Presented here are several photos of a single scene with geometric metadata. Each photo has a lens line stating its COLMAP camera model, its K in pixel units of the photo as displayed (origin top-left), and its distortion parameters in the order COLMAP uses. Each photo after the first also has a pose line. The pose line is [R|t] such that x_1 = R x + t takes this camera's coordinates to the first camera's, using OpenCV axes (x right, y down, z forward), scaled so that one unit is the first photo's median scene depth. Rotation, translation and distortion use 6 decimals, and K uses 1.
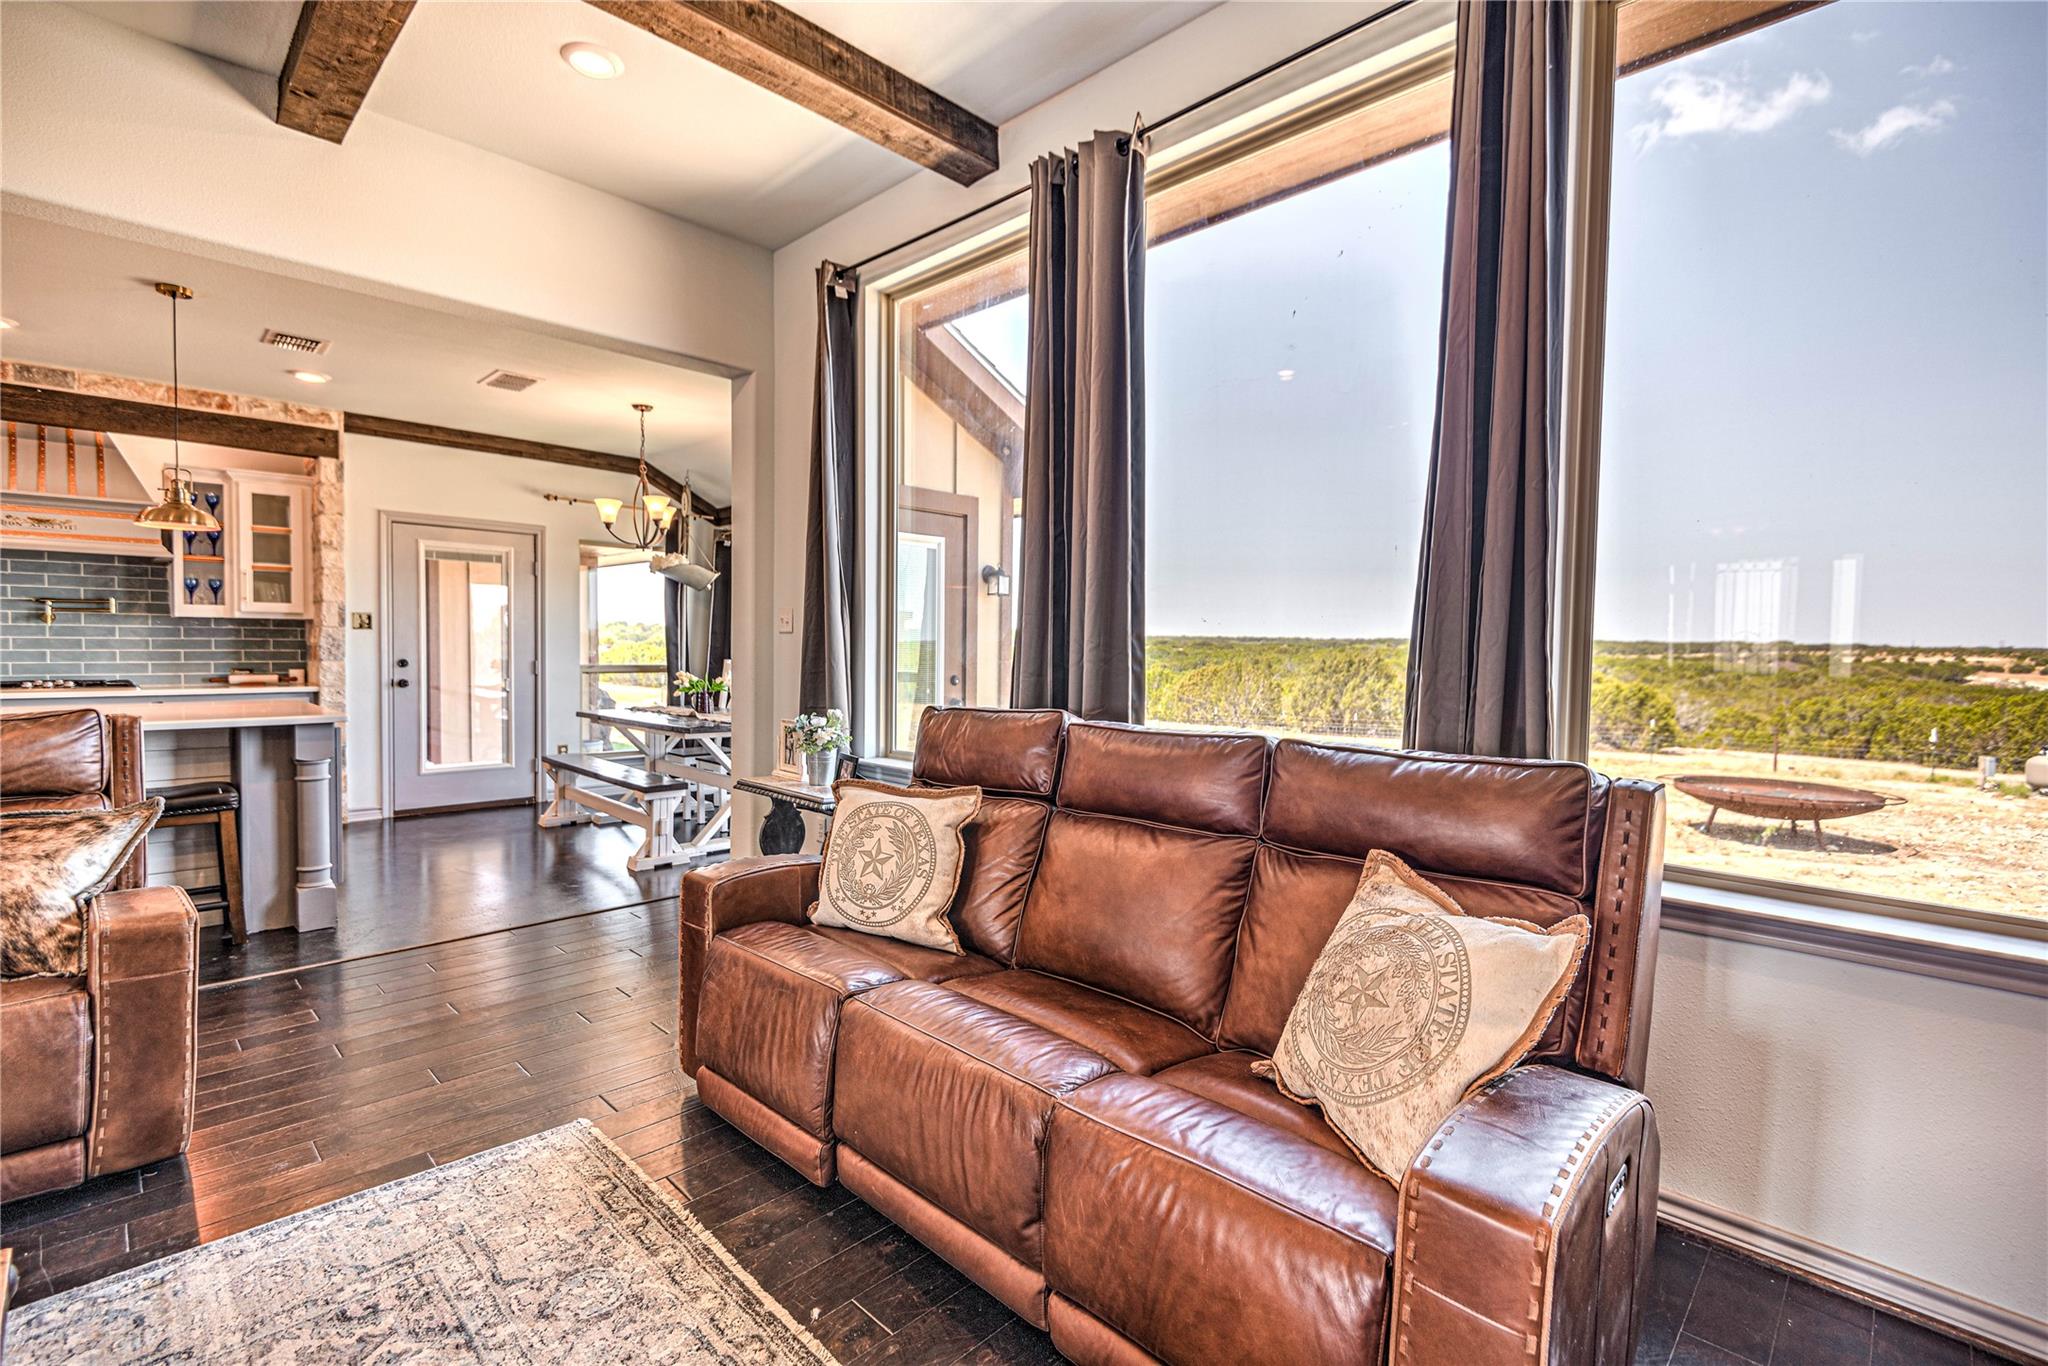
lens RADIAL K [[932.2, 0, 1053.4], [0, 932.2, 672.3], [0, 0, 1]] dist [0.016031, -0.005615]
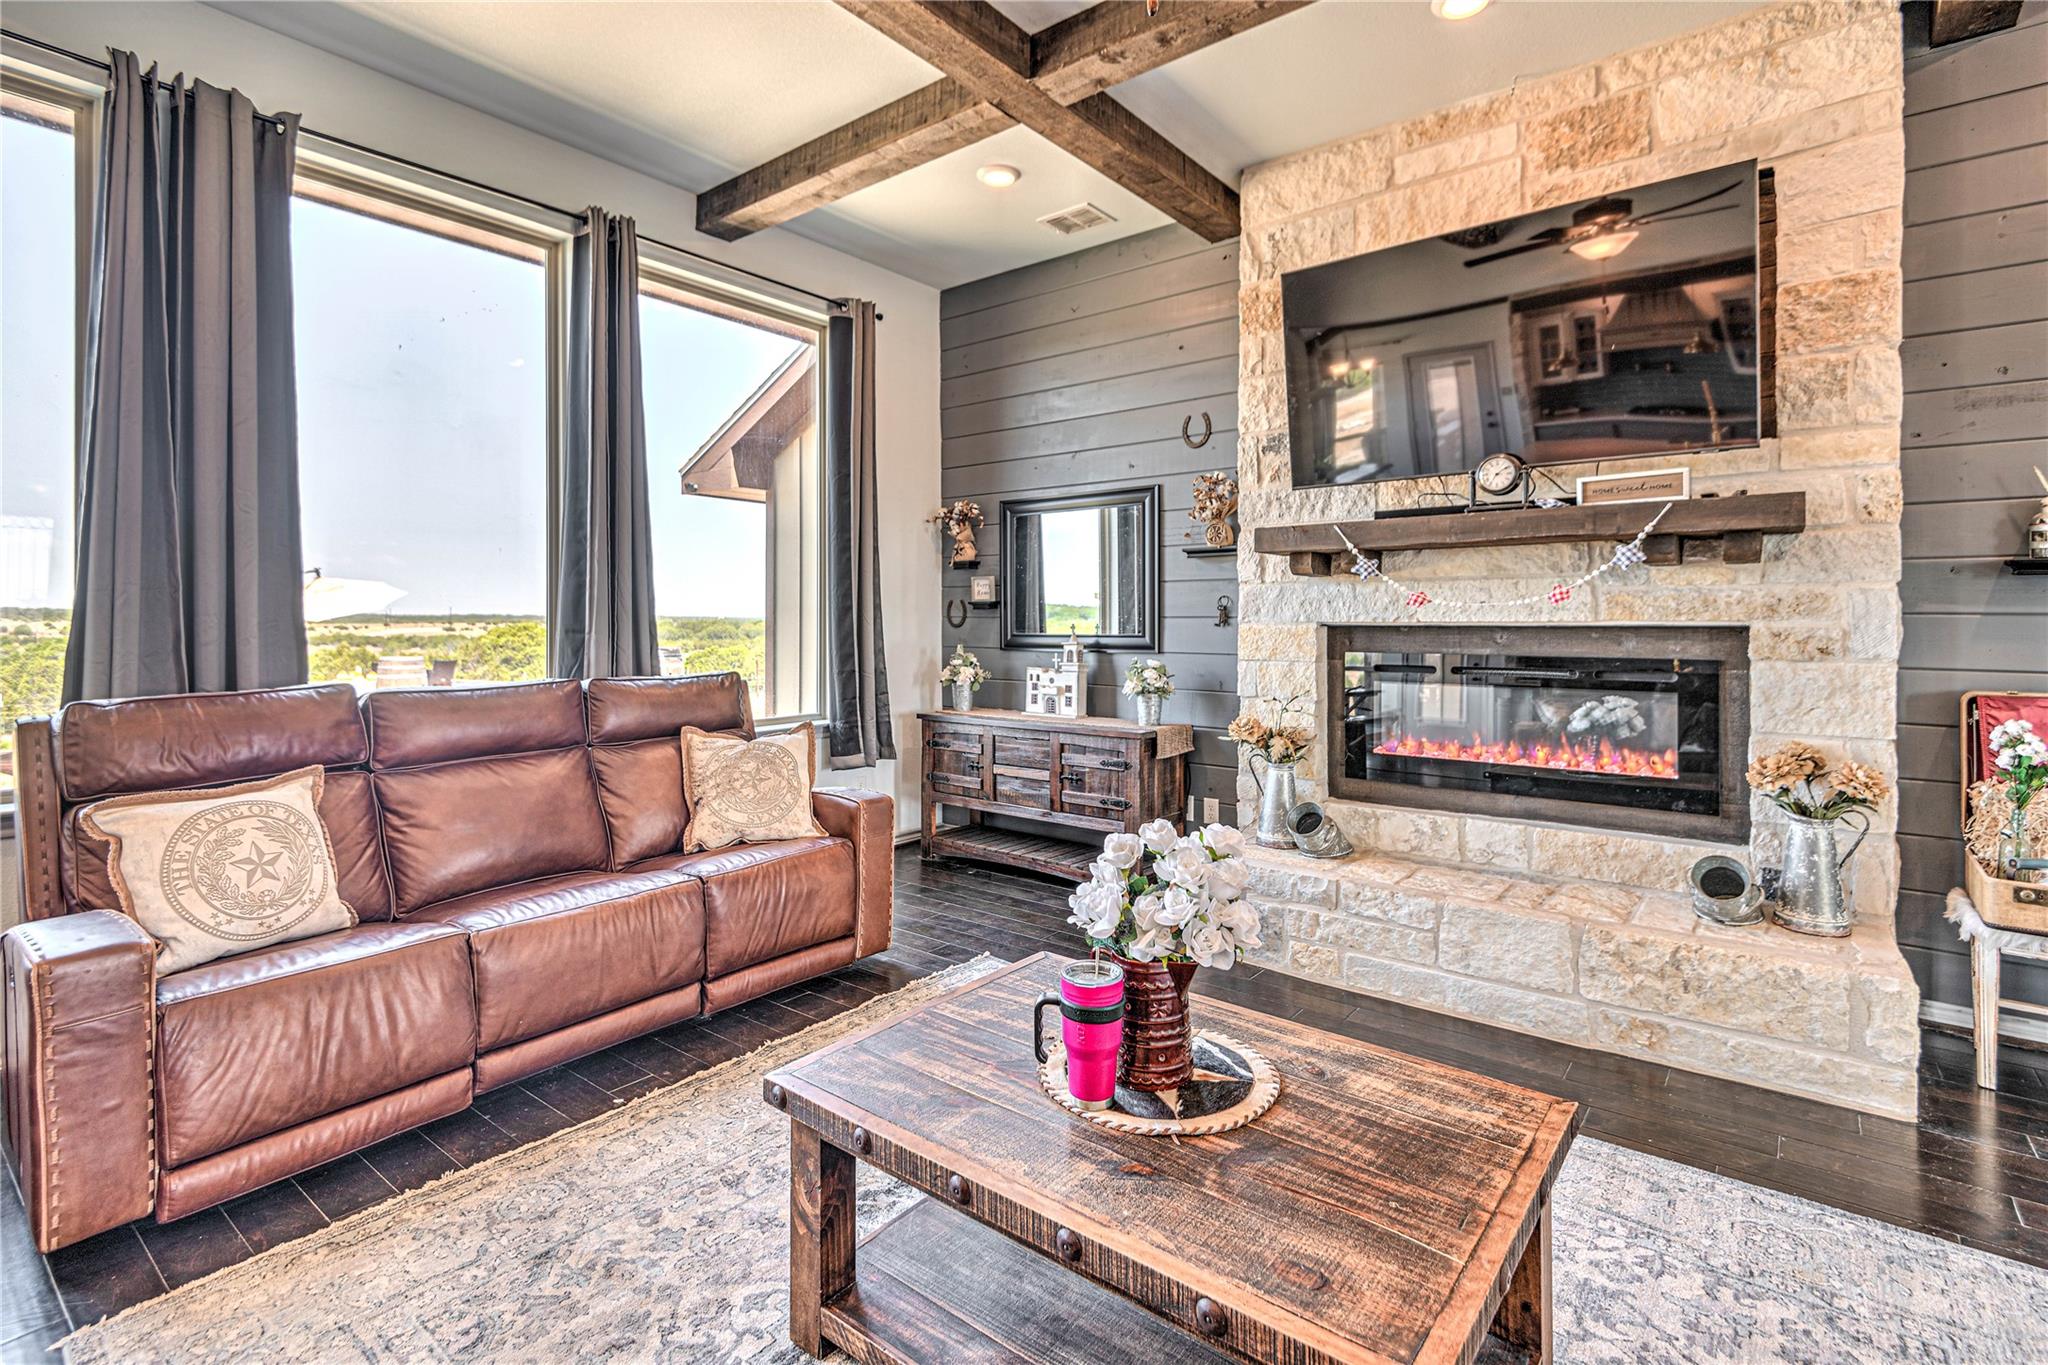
lens RADIAL K [[932.2, 0, 1021.1], [0, 932.2, 631.9], [0, 0, 1]] dist [0.016031, -0.005615]
pose [[-0.090795, -0.023600, 0.995590, -0.520791], [0.029539, 0.999215, 0.026380, -0.010903], [-0.995431, 0.031803, -0.090026, 0.156466]]
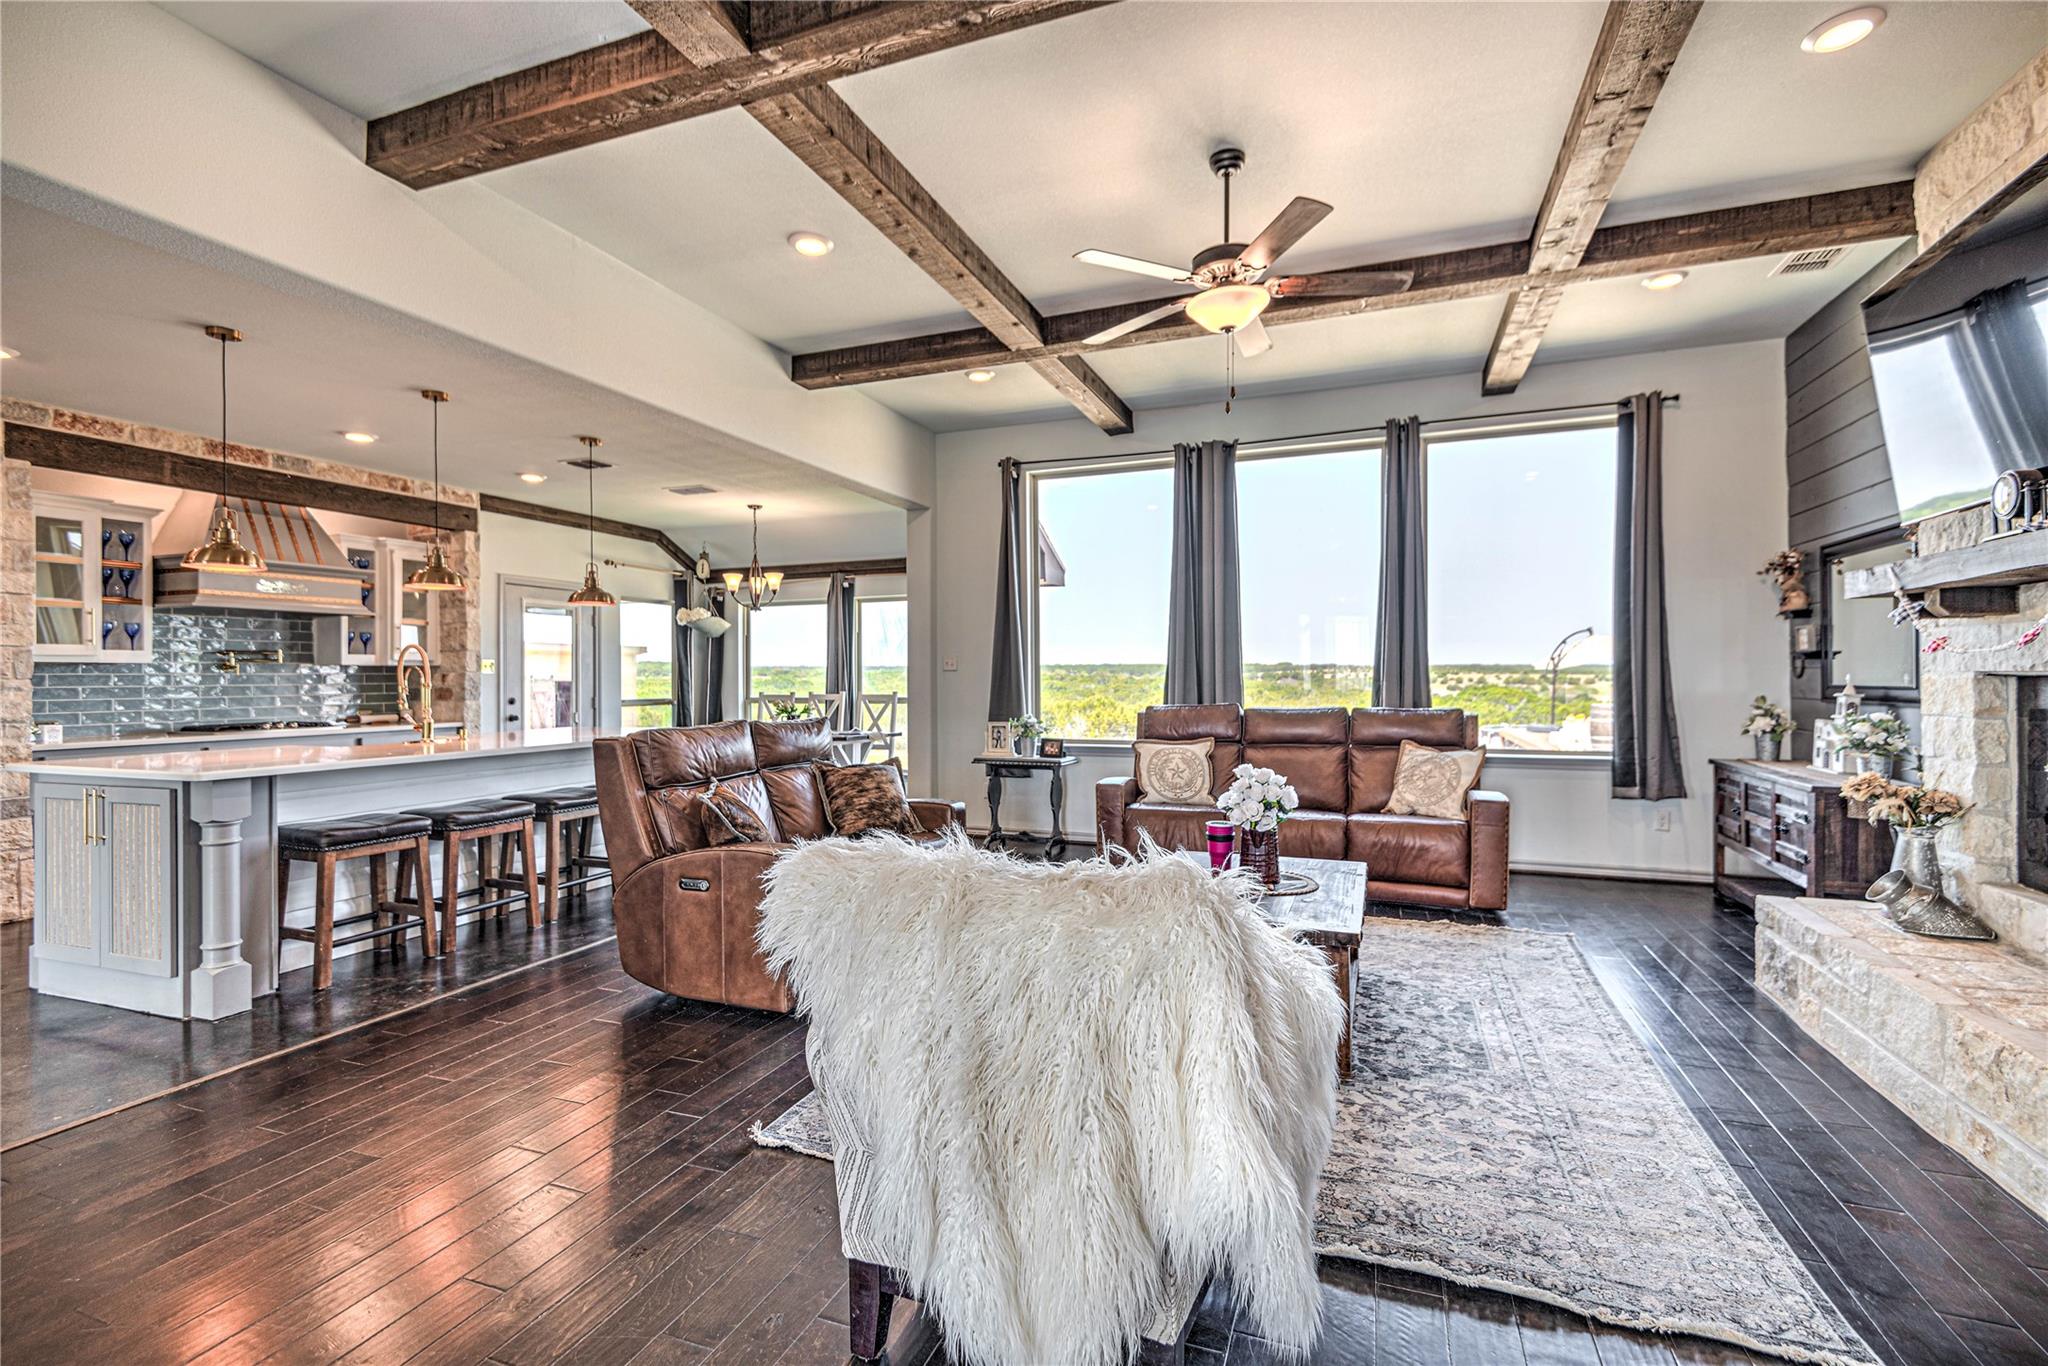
lens RADIAL K [[932.2, 0, 1058.2], [0, 932.2, 672.5], [0, 0, 1]] dist [0.016031, -0.005615]
pose [[0.909587, -0.015121, 0.415239, -0.622480], [0.028989, 0.999212, -0.027114, 0.006798], [-0.414502, 0.036700, 0.909308, -0.417752]]
